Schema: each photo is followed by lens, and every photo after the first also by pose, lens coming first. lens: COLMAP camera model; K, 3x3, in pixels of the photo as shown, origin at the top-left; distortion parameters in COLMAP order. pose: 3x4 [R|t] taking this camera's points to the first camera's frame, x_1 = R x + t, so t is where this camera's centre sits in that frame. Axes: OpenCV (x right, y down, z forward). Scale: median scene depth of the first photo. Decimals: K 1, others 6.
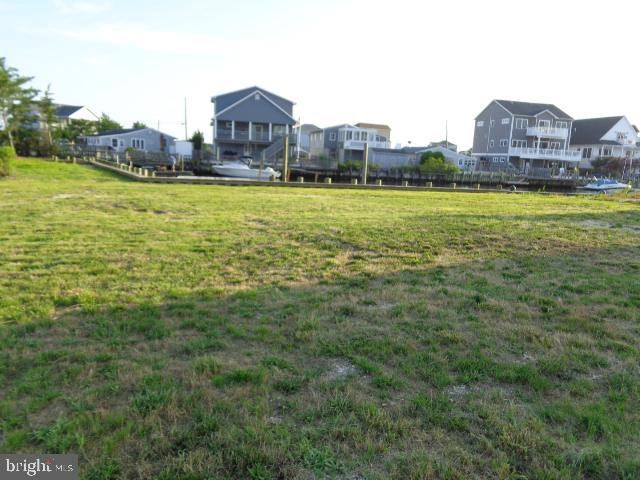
lens RADIAL K [[515.4, 0, 318.7], [0, 515.4, 242.5], [0, 0, 1]] dist [0.011857, 0.003724]
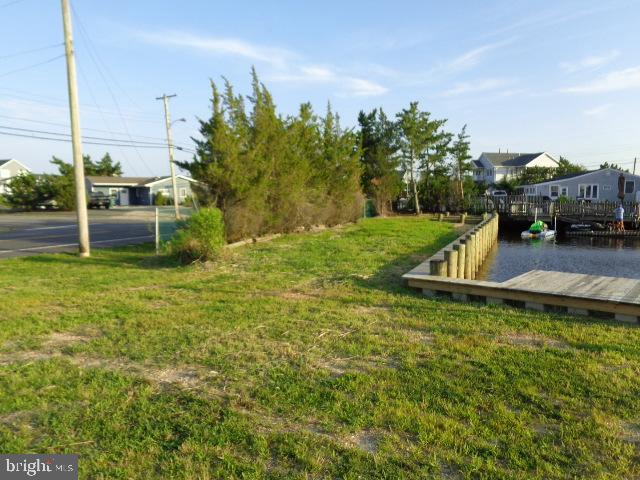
lens RADIAL K [[484.9, 0, 320.5], [0, 484.9, 240.4], [0, 0, 1]] dist [0.014739, -0.002293]
pose [[0.608137, 0.031064, -0.793224, -0.024477], [-0.106010, 0.993462, -0.042368, -0.039189], [0.786722, 0.109855, 0.607454, 0.216469]]
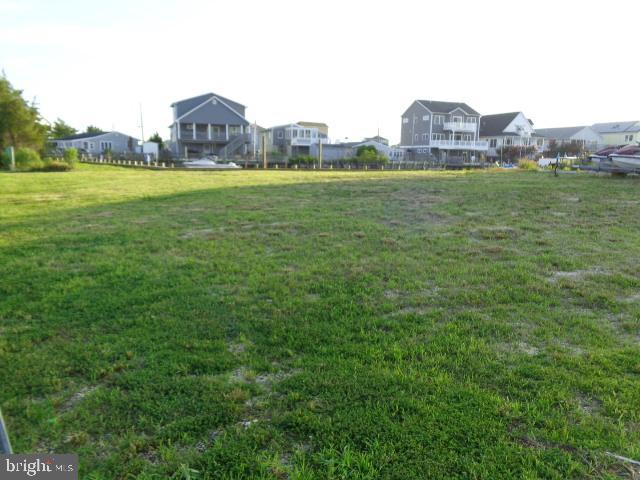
lens RADIAL K [[484.9, 0, 321.3], [0, 484.9, 238.6], [0, 0, 1]] dist [0.014739, -0.002293]
pose [[0.992152, -0.050626, 0.114328, -0.018266], [0.049613, 0.998700, 0.011691, 0.016963], [-0.114771, -0.005927, 0.993374, -0.085365]]
